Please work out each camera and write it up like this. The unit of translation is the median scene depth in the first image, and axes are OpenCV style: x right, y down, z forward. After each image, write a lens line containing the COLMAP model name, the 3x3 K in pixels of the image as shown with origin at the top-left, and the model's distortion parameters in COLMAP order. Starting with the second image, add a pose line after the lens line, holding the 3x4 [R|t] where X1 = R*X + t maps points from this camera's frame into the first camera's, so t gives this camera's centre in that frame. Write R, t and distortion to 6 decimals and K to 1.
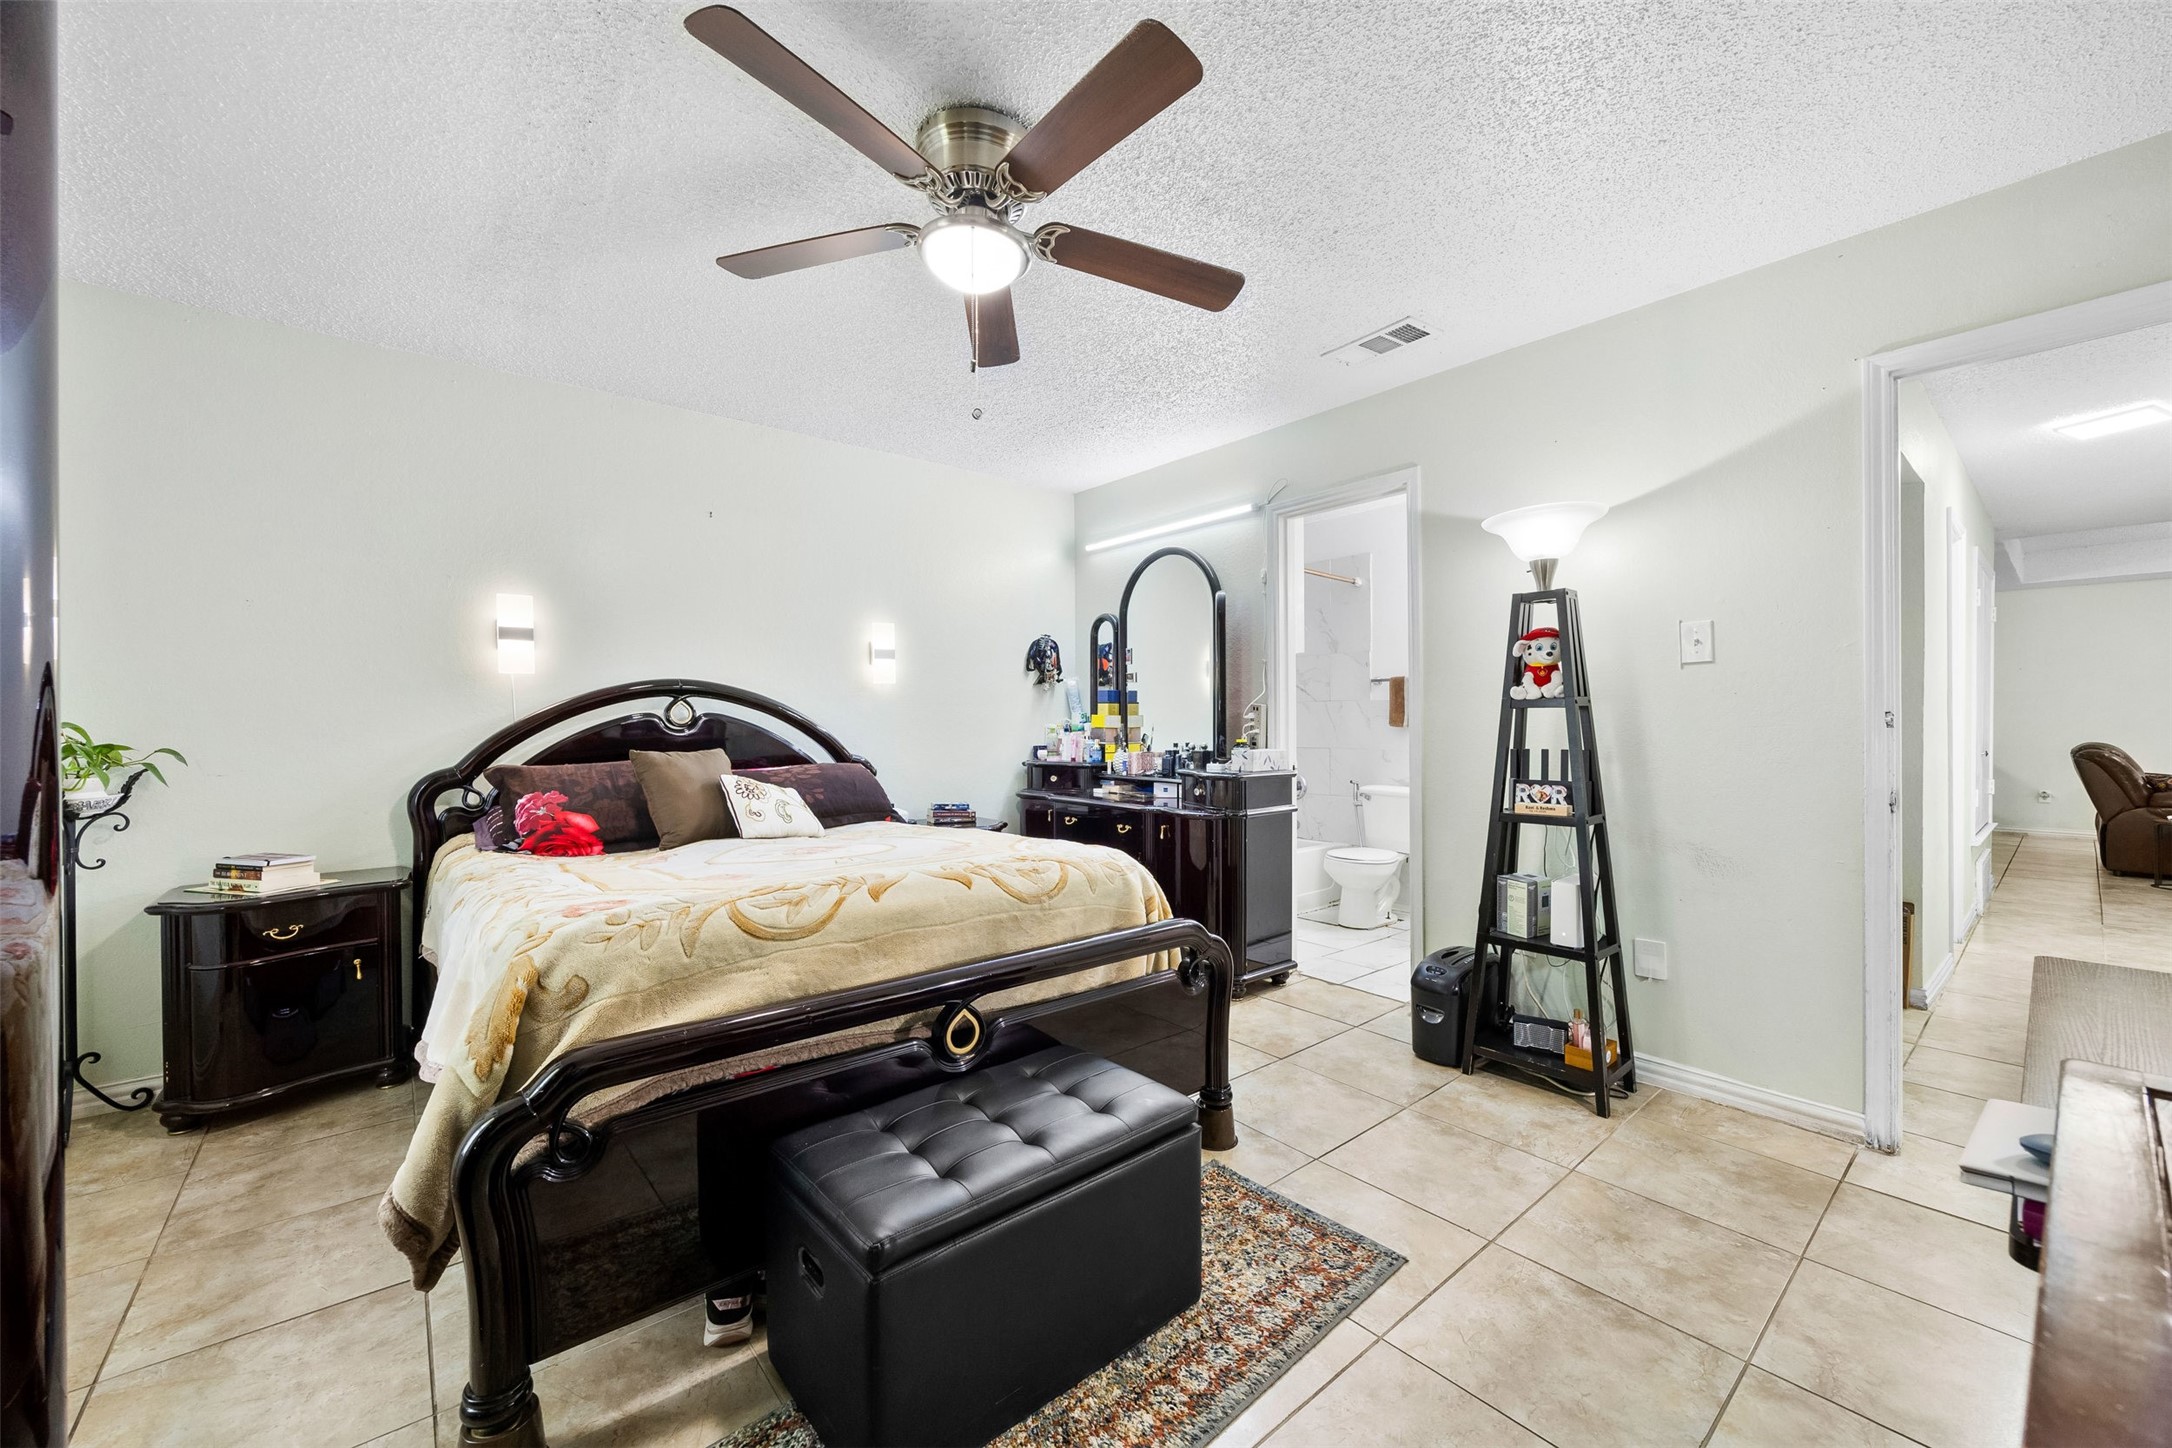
lens RADIAL K [[838.5, 0, 1078.4], [0, 838.5, 728.9], [0, 0, 1]] dist [0.000744, 0.000104]
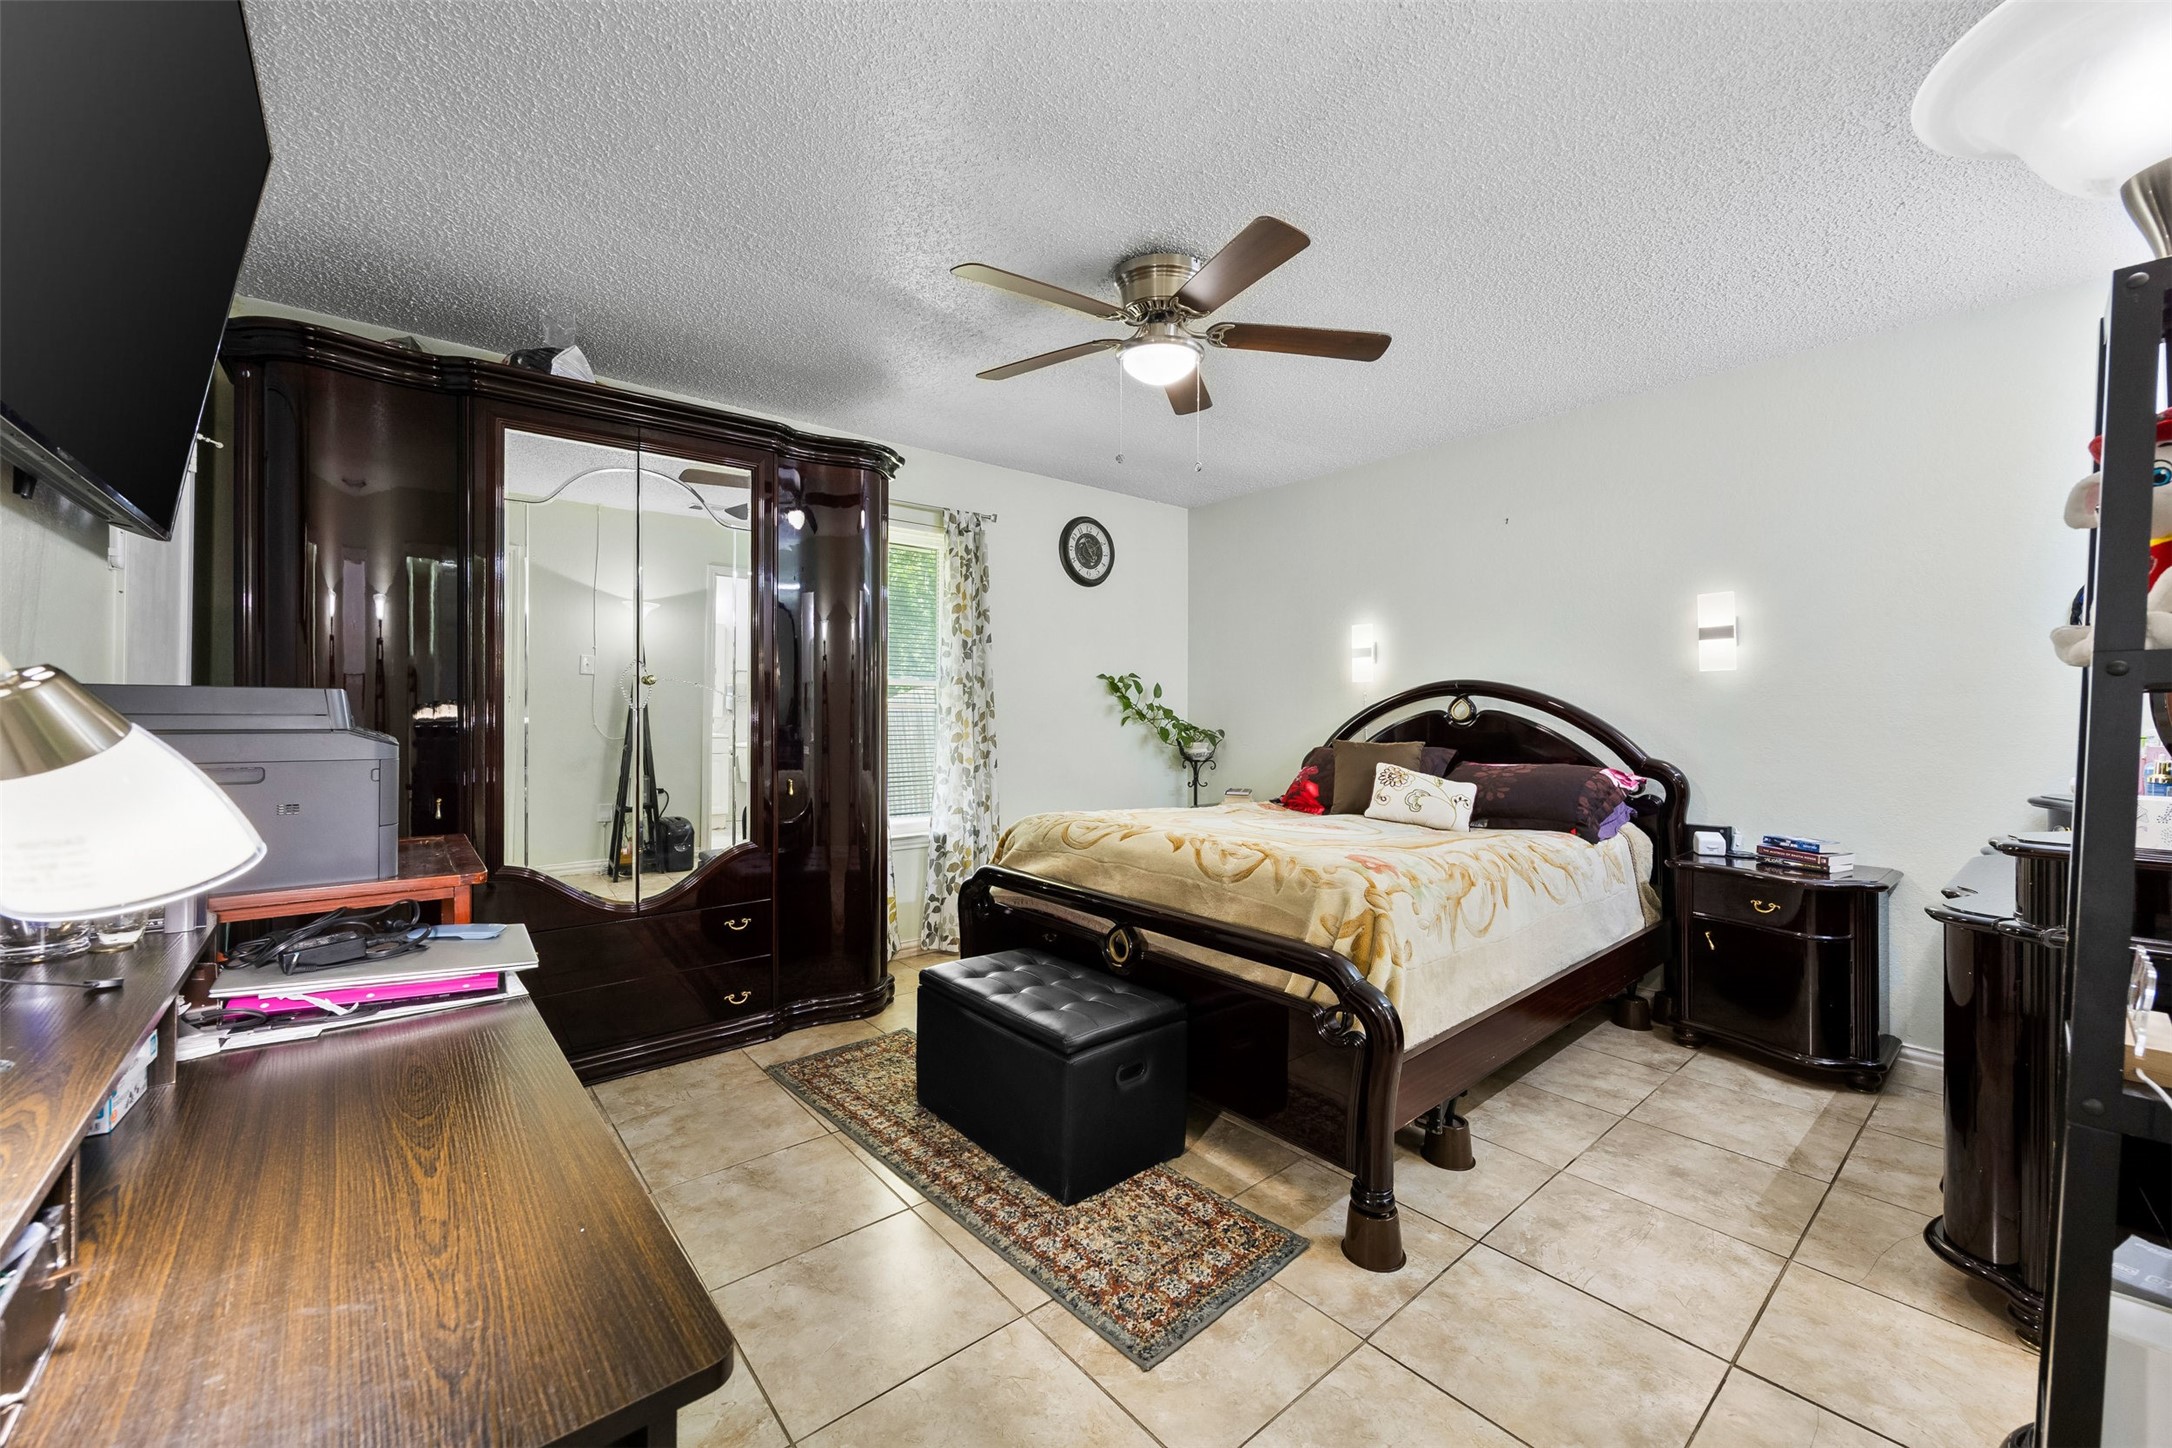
lens RADIAL K [[838.5, 0, 1077.5], [0, 838.5, 710.1], [0, 0, 1]] dist [0.000744, 0.000104]
pose [[0.001736, -0.001401, -0.999998, 1.156048], [-0.012963, 0.999915, -0.001423, -0.018233], [0.999914, 0.012965, 0.001718, 0.870993]]
